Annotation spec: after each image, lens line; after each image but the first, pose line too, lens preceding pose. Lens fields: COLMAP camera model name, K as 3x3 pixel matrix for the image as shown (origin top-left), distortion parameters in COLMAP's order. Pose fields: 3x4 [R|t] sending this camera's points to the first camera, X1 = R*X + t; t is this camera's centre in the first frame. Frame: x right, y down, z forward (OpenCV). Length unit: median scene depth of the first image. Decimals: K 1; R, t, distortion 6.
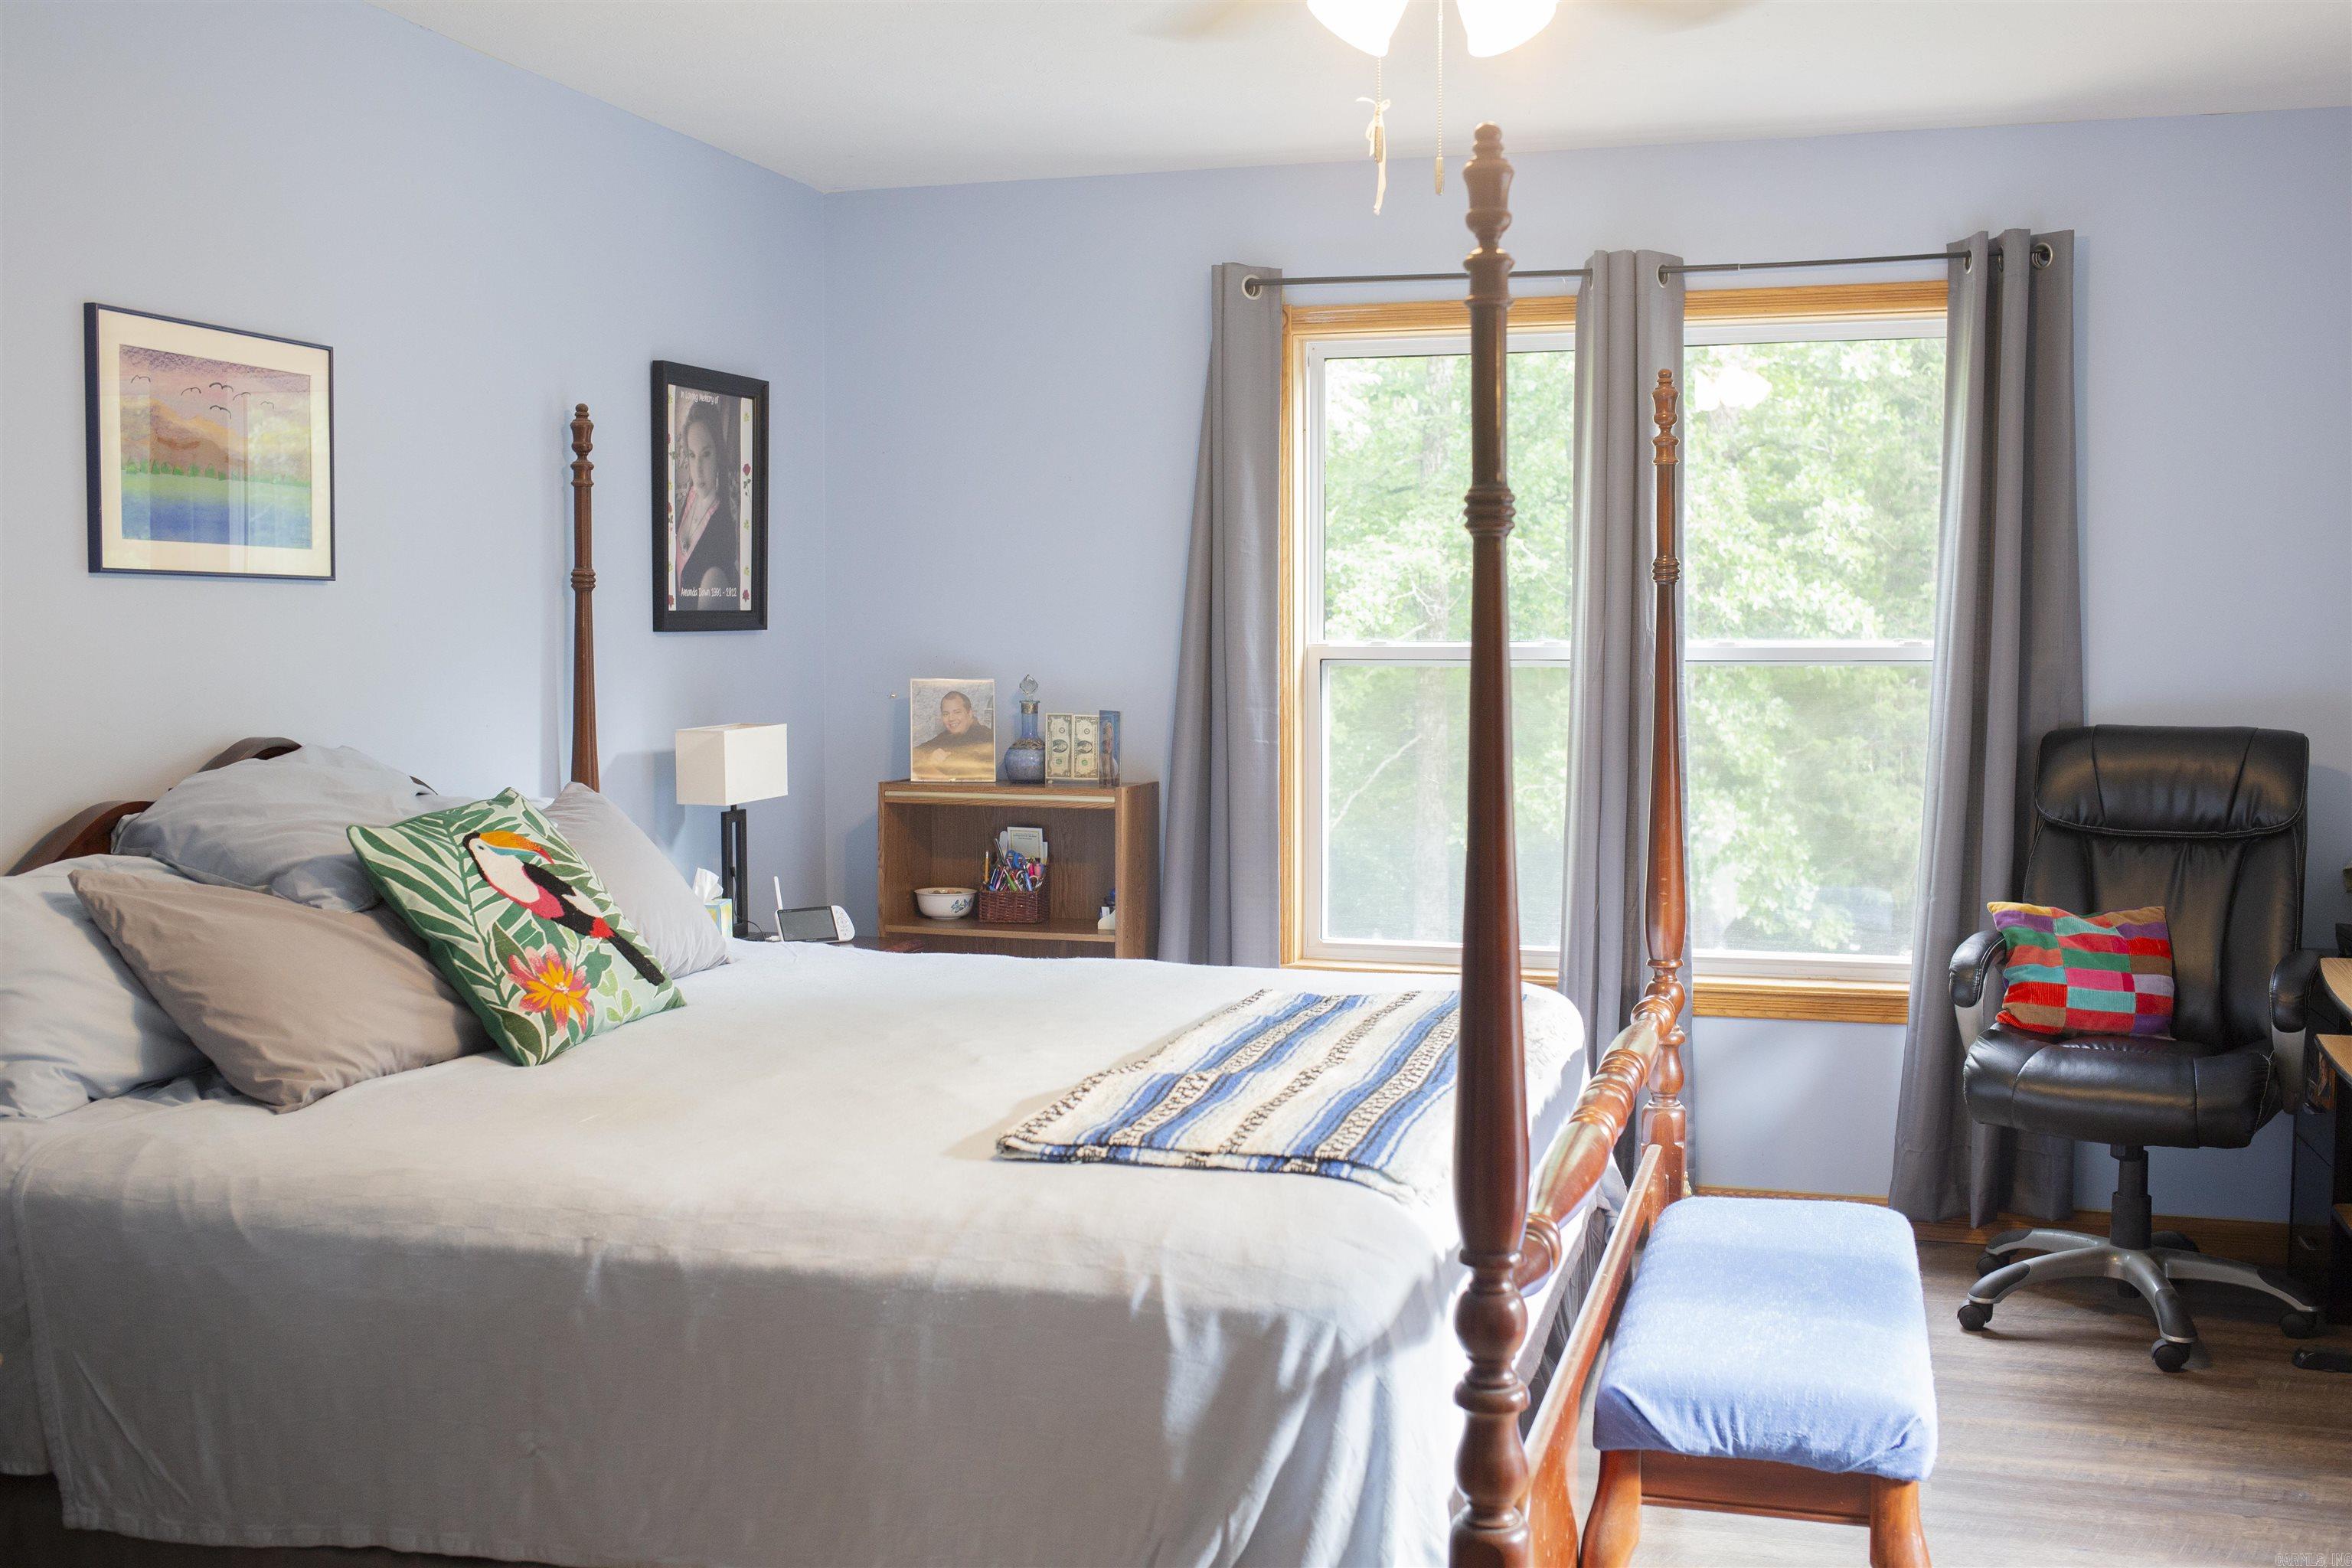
lens RADIAL K [[2253.7, 0, 1173.2], [0, 2253.7, 777.5], [0, 0, 1]] dist [-0.047033, 0.000000]
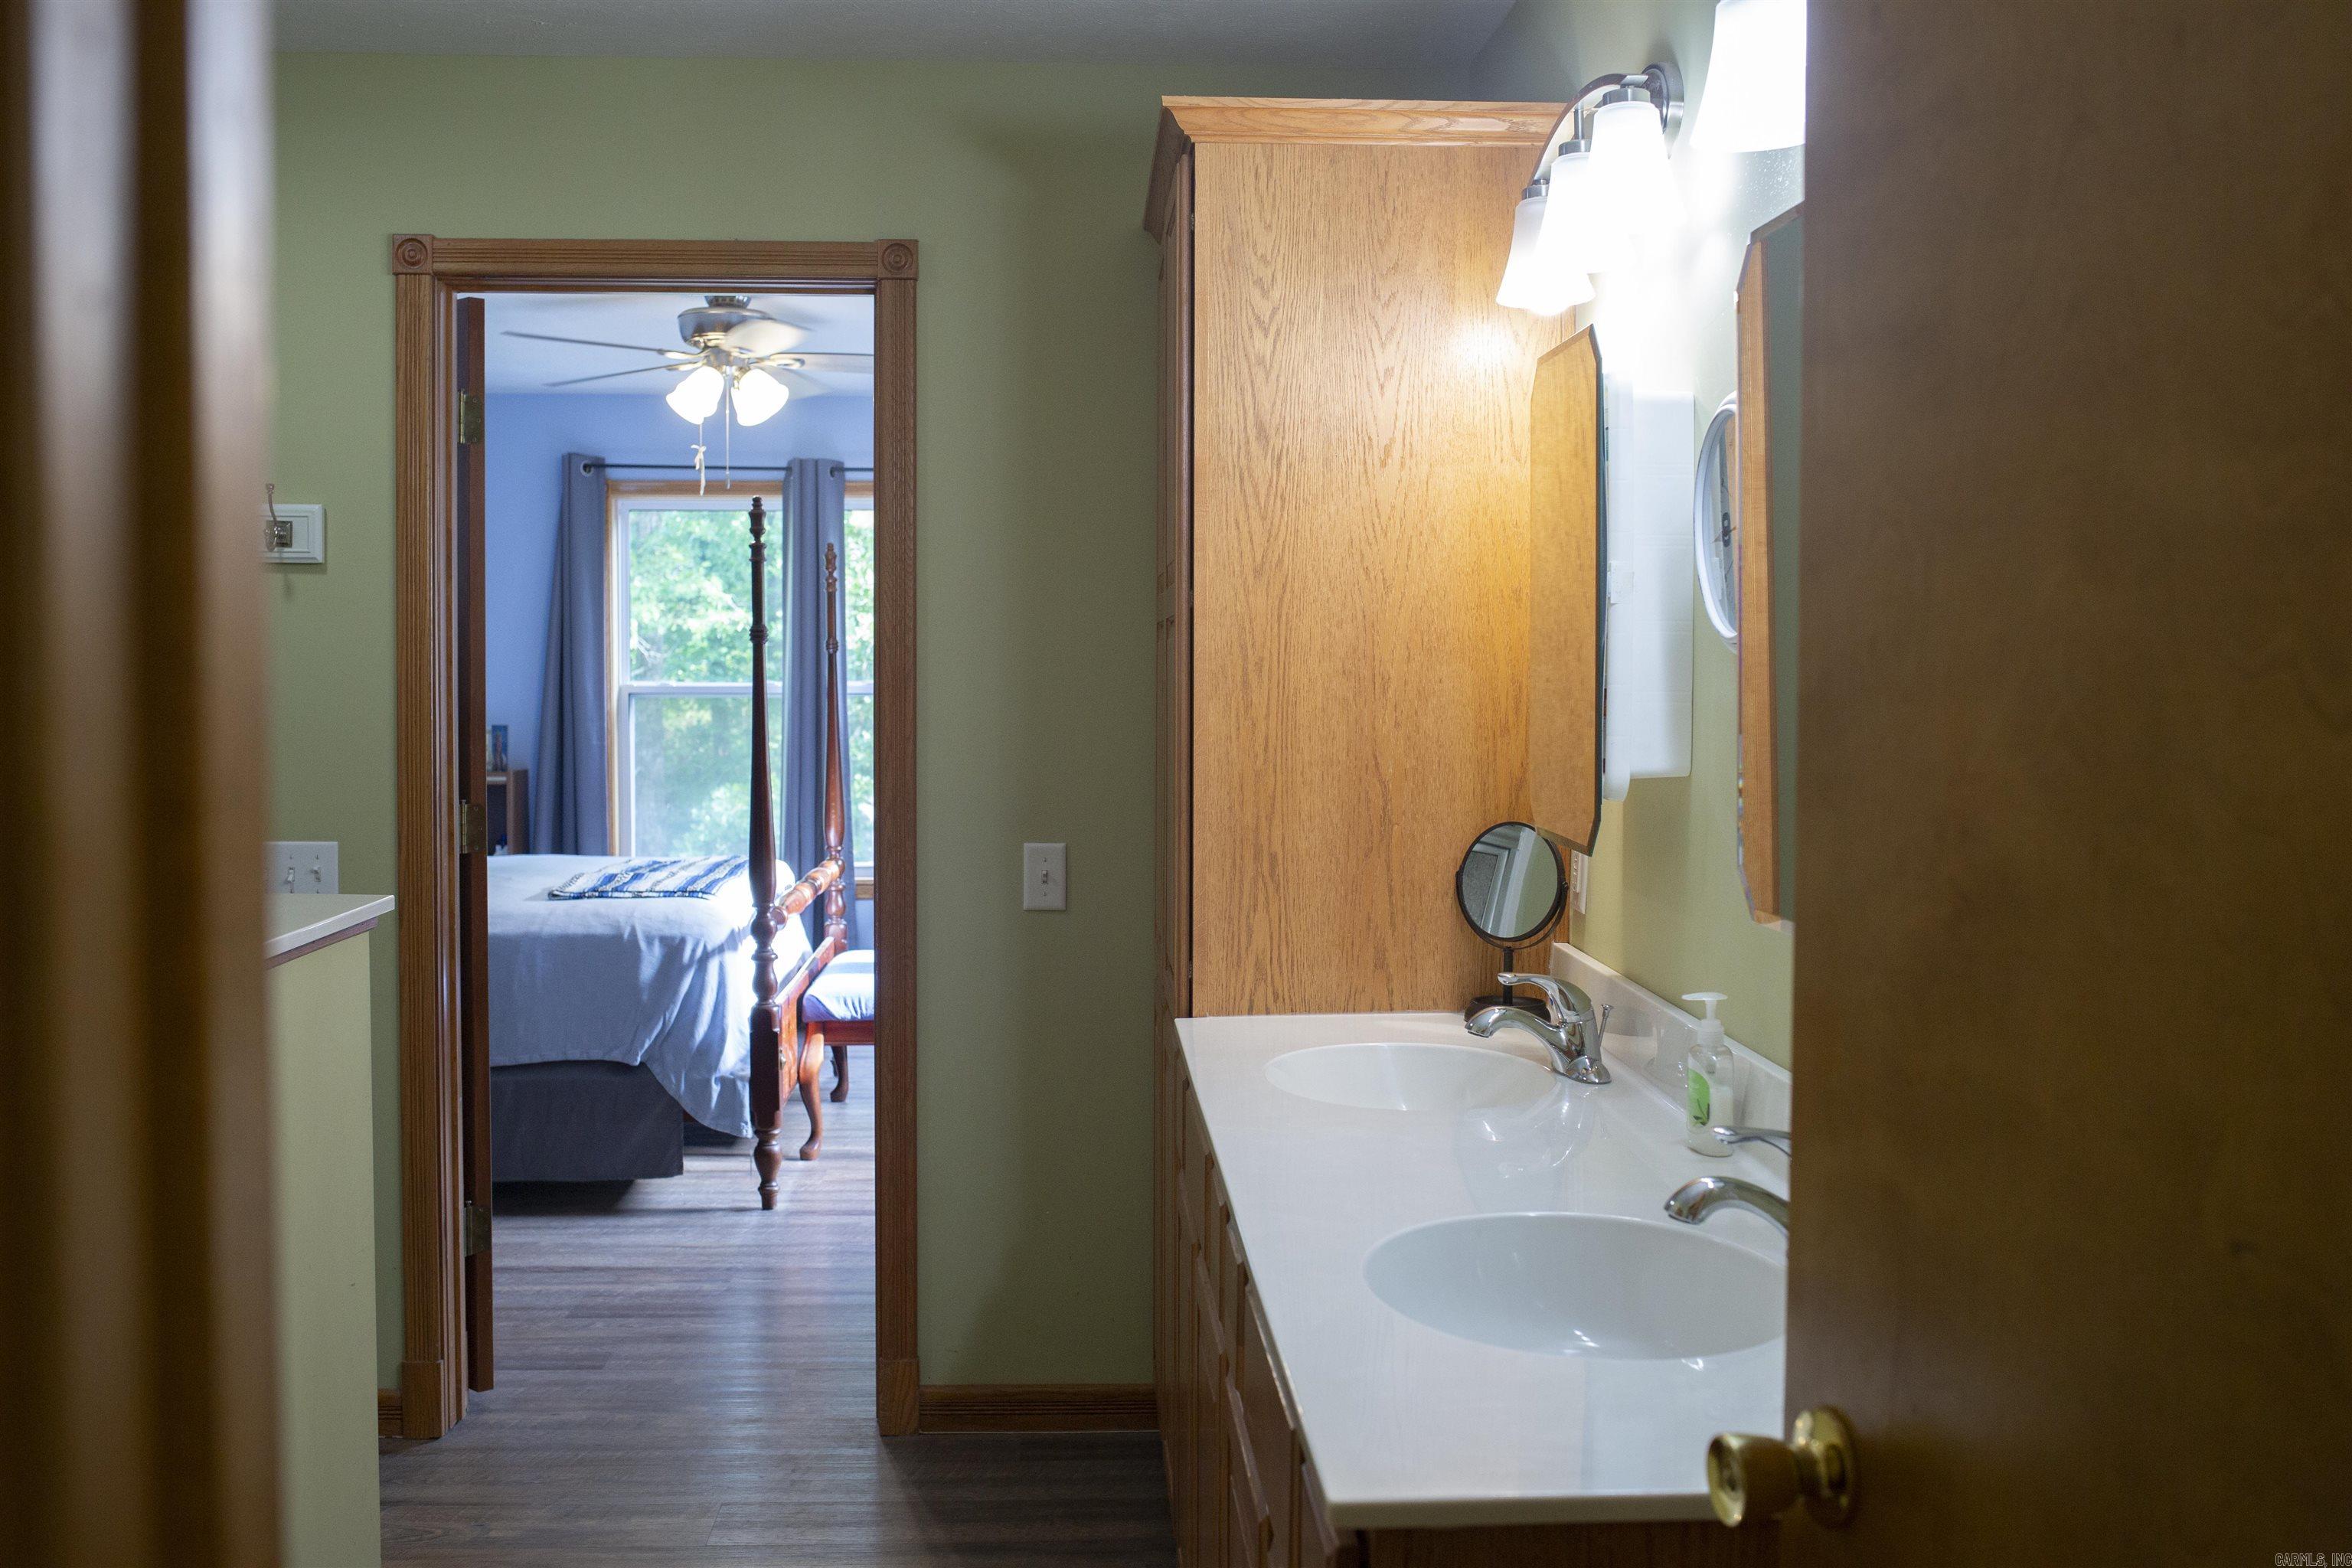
lens RADIAL K [[2253.7, 0, 1174.6], [0, 2253.7, 780.2], [0, 0, 1]] dist [-0.047033, 0.000000]
pose [[0.938508, -0.013211, 0.345005, -0.295973], [0.019617, 0.999694, -0.015081, 0.100138], [-0.344700, 0.020922, 0.938480, -1.556545]]
